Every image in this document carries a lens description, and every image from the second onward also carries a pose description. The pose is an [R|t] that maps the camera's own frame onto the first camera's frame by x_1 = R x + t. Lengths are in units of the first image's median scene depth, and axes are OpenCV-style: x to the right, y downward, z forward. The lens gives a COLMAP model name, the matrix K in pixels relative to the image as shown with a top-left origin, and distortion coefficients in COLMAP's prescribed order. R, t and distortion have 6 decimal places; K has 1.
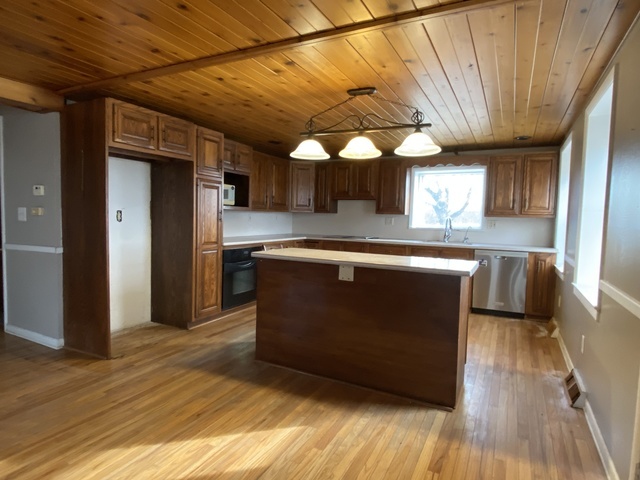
lens RADIAL K [[385.1, 0, 314.5], [0, 385.1, 240.3], [0, 0, 1]] dist [0.051056, -0.053225]
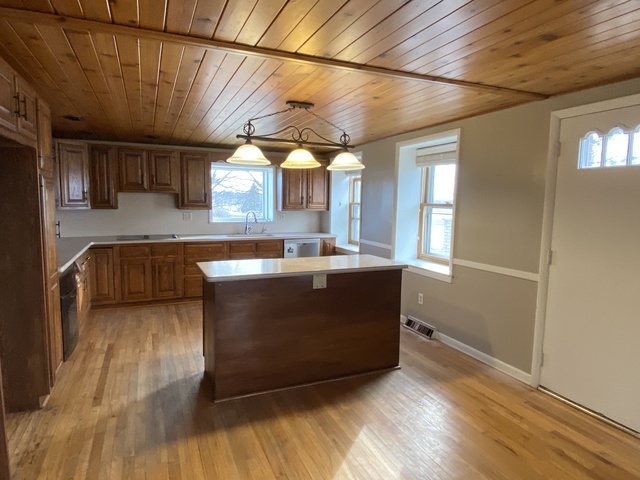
lens RADIAL K [[385.1, 0, 314.5], [0, 385.1, 240.3], [0, 0, 1]] dist [0.051056, -0.053225]
pose [[0.633317, -0.096823, 0.767812, -0.517034], [0.049666, 0.995182, 0.084529, -0.083944], [-0.772297, -0.015399, 0.635075, 0.236361]]
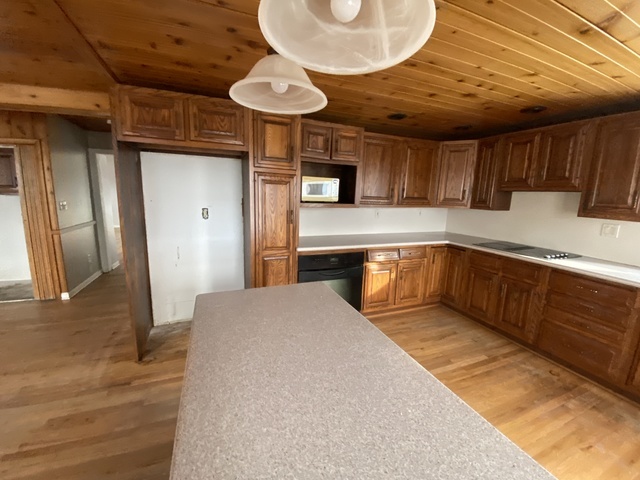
lens RADIAL K [[261.2, 0, 320.0], [0, 261.2, 240.0], [0, 0, 1]] dist [0.000922, -0.000274]
pose [[0.755059, 0.113155, -0.645819, 0.182923], [-0.052027, 0.992229, 0.113023, -0.084678], [0.653590, -0.051739, 0.755078, 0.653744]]
